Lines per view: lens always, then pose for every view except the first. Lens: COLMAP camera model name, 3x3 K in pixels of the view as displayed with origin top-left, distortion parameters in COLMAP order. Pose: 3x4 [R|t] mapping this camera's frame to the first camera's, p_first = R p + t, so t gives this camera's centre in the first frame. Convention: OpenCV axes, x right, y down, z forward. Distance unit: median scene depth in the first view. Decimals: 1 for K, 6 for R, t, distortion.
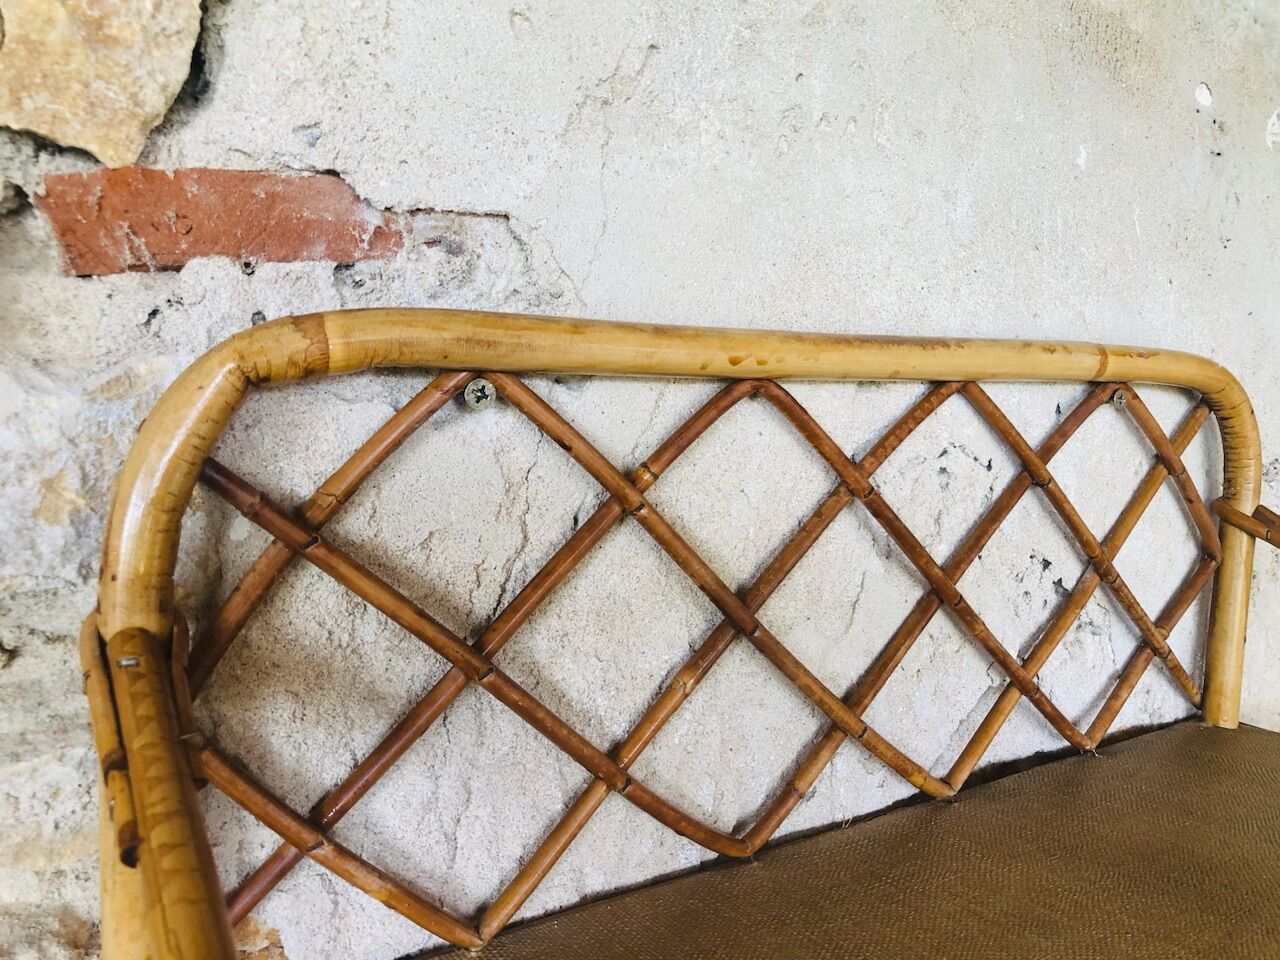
lens RADIAL K [[1071.6, 0, 640.0], [0, 1071.6, 480.0], [0, 0, 1]] dist [-0.054787, 0.121976]
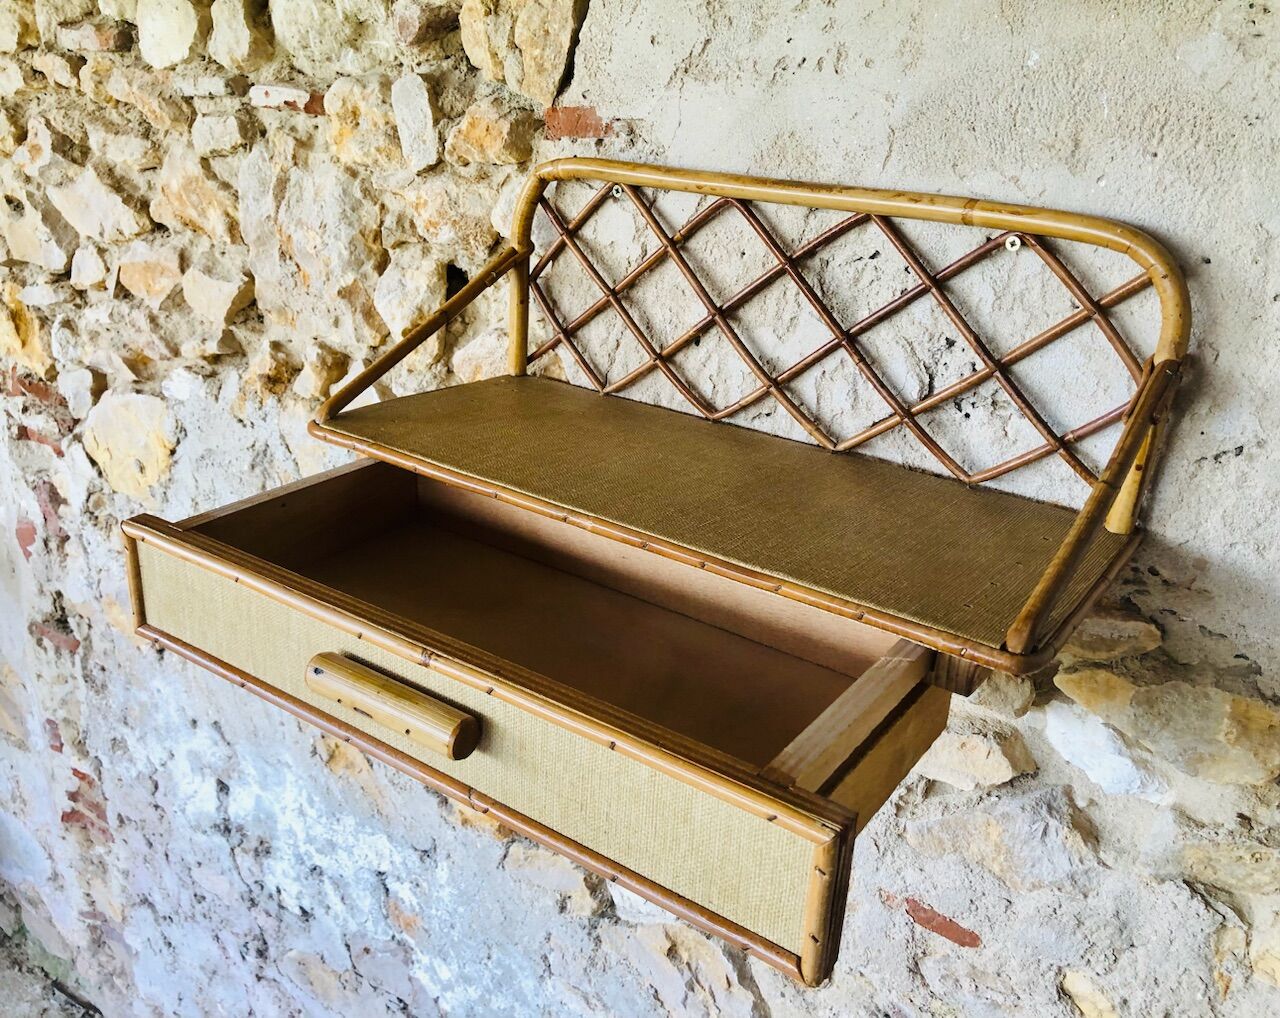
lens RADIAL K [[1135.3, 0, 595.2], [0, 1135.3, 507.5], [0, 0, 1]] dist [0.006229, 0.007029]
pose [[0.306133, 0.352723, -0.884234, 2.472830], [-0.124822, 0.935681, 0.330031, -0.253551], [0.943770, 0.009338, 0.330470, -0.005785]]
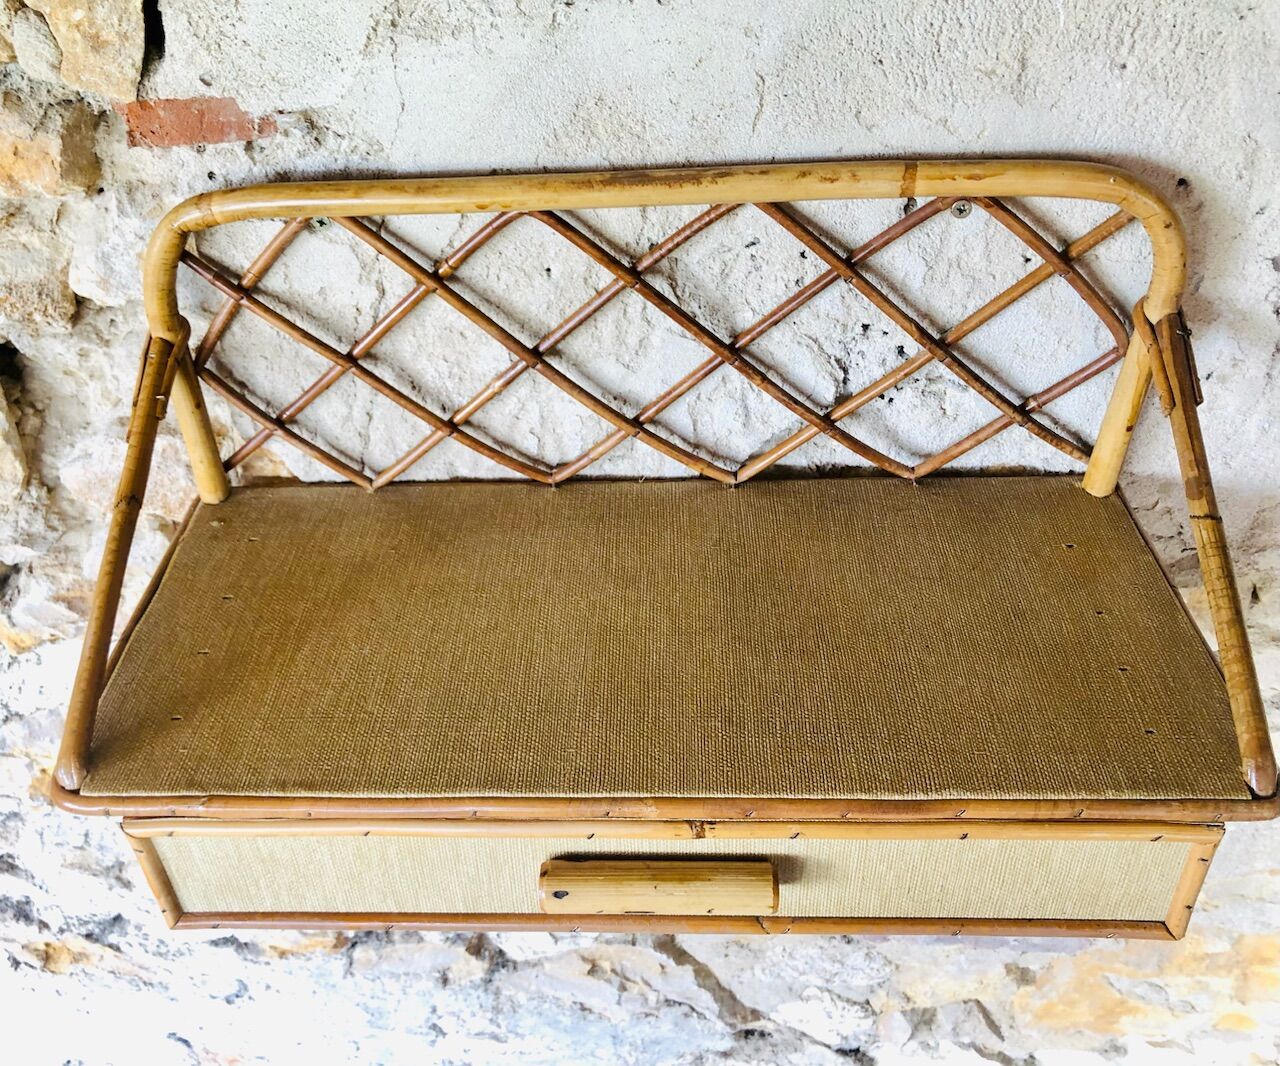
lens RADIAL K [[1165.9, 0, 583.9], [0, 1165.9, 532.3], [0, 0, 1]] dist [0.014490, -0.012942]
pose [[0.790921, 0.337119, -0.510681, 1.232572], [0.010577, 0.826901, 0.562248, -0.675384], [0.611827, -0.450095, 0.650448, -0.194732]]
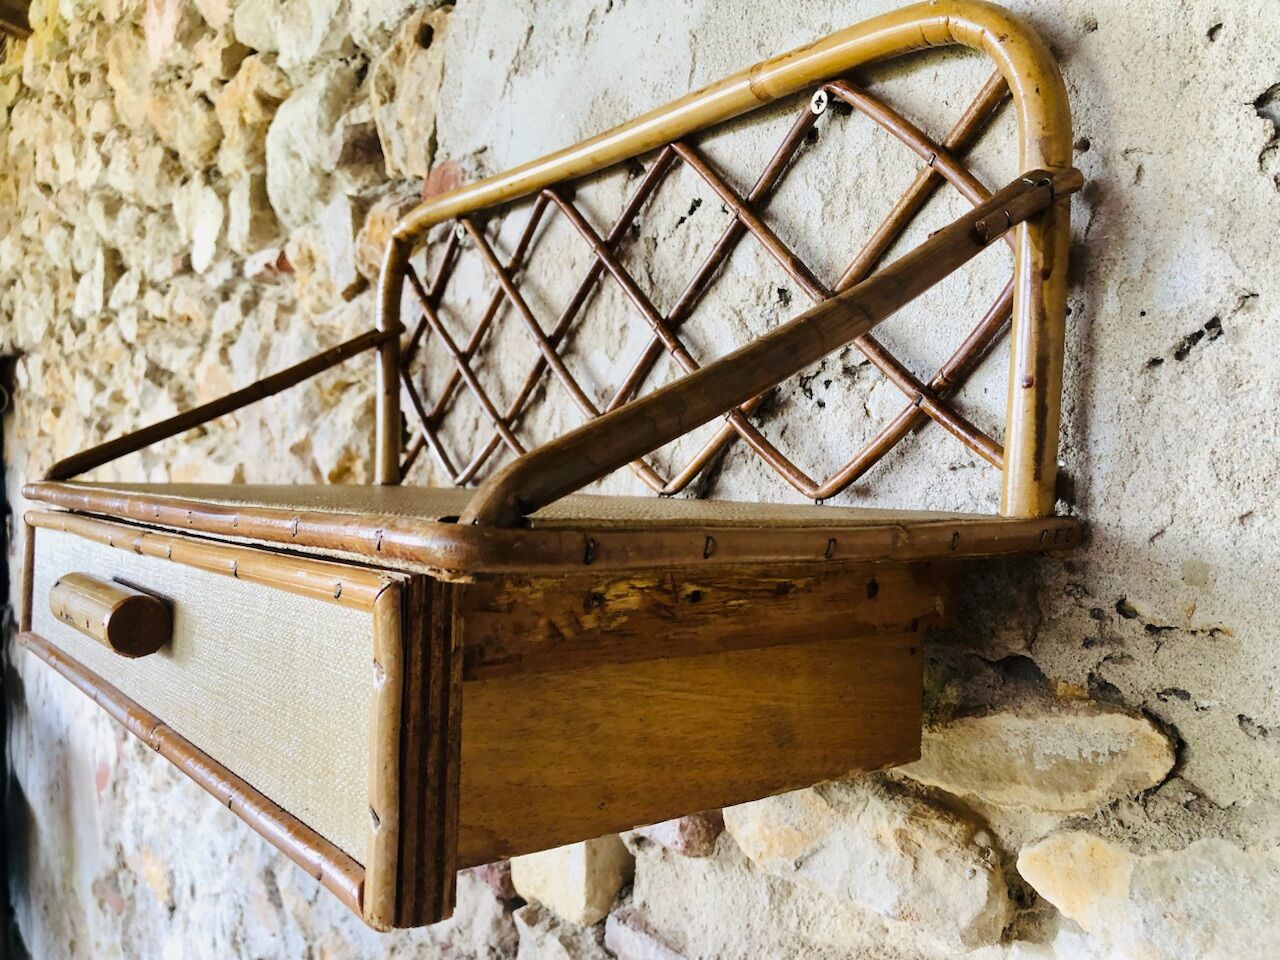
lens RADIAL K [[1069.3, 0, 635.0], [0, 1069.3, 483.6], [0, 0, 1]] dist [0.005781, -0.000534]
pose [[0.058018, 0.010849, -0.998257, 1.948653], [-0.091918, 0.995752, 0.005480, 0.367954], [0.994075, 0.091440, 0.058769, 1.177994]]
